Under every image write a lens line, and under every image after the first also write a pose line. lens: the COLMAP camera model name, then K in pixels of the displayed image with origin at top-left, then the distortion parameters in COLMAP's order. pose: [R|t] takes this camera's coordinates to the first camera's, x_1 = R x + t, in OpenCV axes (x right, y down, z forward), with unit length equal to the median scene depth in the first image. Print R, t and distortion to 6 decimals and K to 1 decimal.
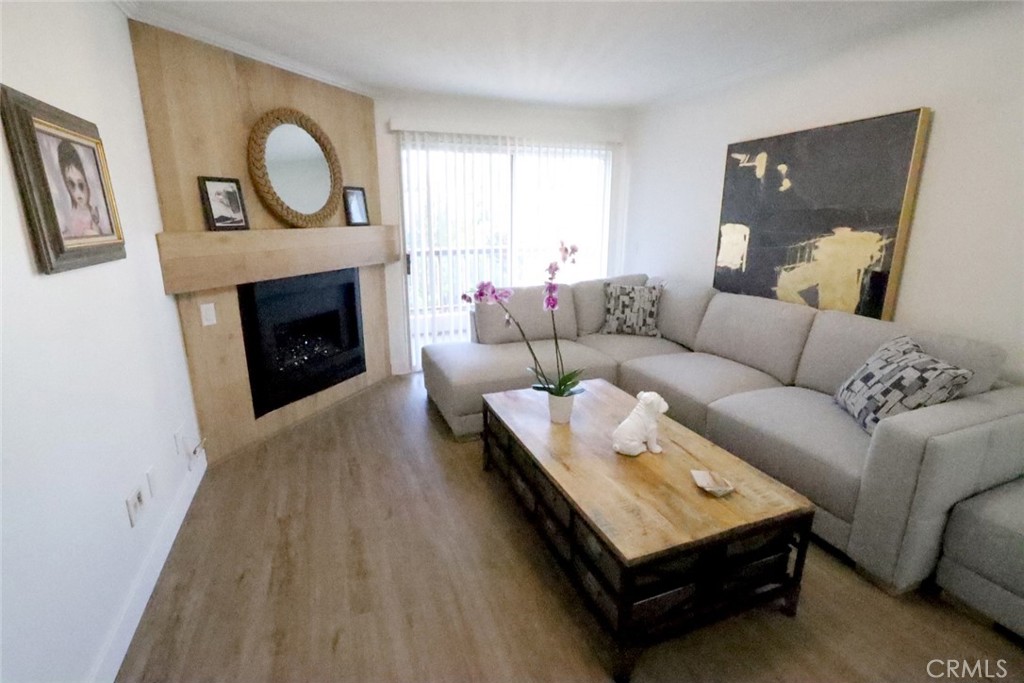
lens RADIAL K [[464.6, 0, 507.7], [0, 464.6, 340.9], [0, 0, 1]] dist [-0.017884, 0.001481]
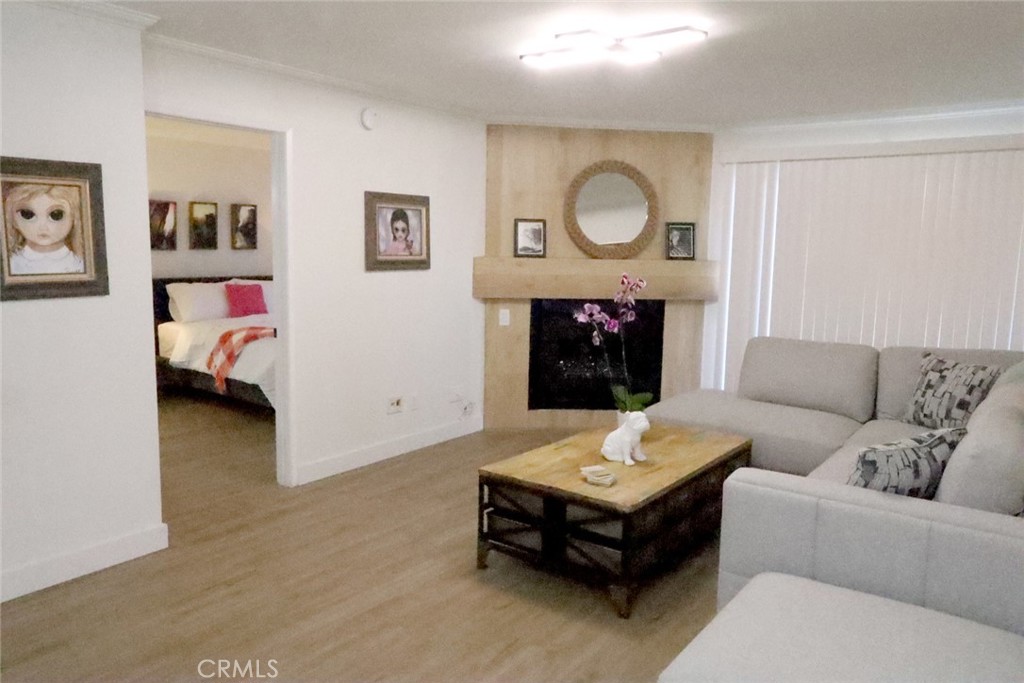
lens RADIAL K [[737.9, 0, 511.0], [0, 737.9, 344.1], [0, 0, 1]] dist [0.006214, -0.002301]
pose [[0.555344, 0.130830, -0.821265, 1.117903], [-0.238676, 0.971076, -0.006699, 0.028381], [0.796635, 0.199737, 0.570507, -0.198270]]
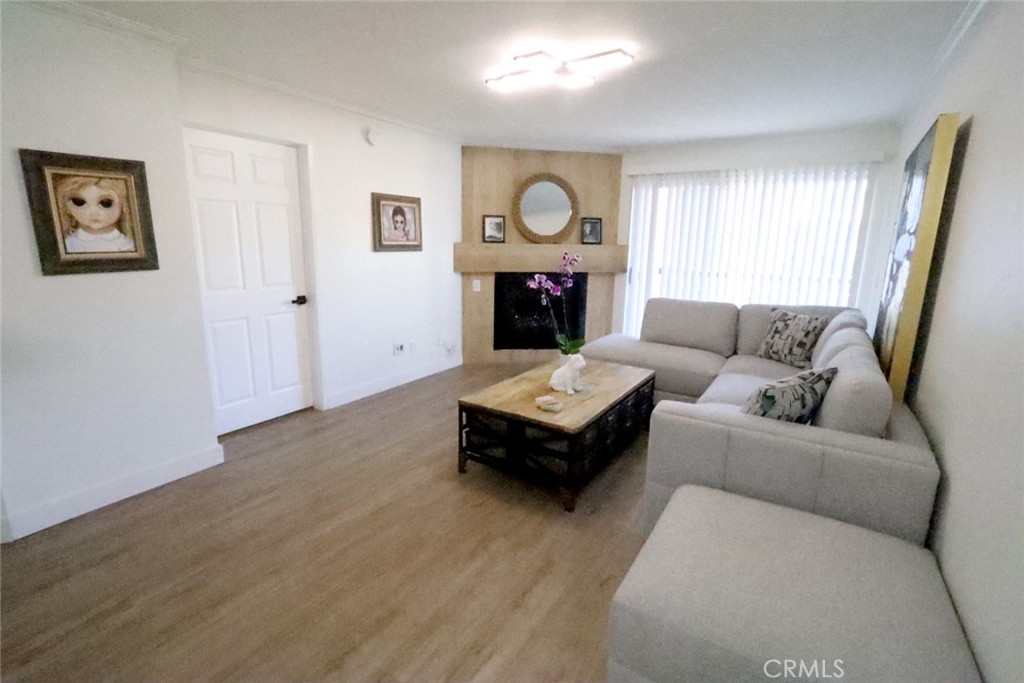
lens RADIAL K [[464.6, 0, 499.5], [0, 464.6, 338.7], [0, 0, 1]] dist [-0.017884, 0.001481]
pose [[0.588428, 0.183813, -0.787378, 0.945361], [-0.227978, 0.972023, 0.056545, 0.025358], [0.775744, 0.146232, 0.613871, -0.079595]]
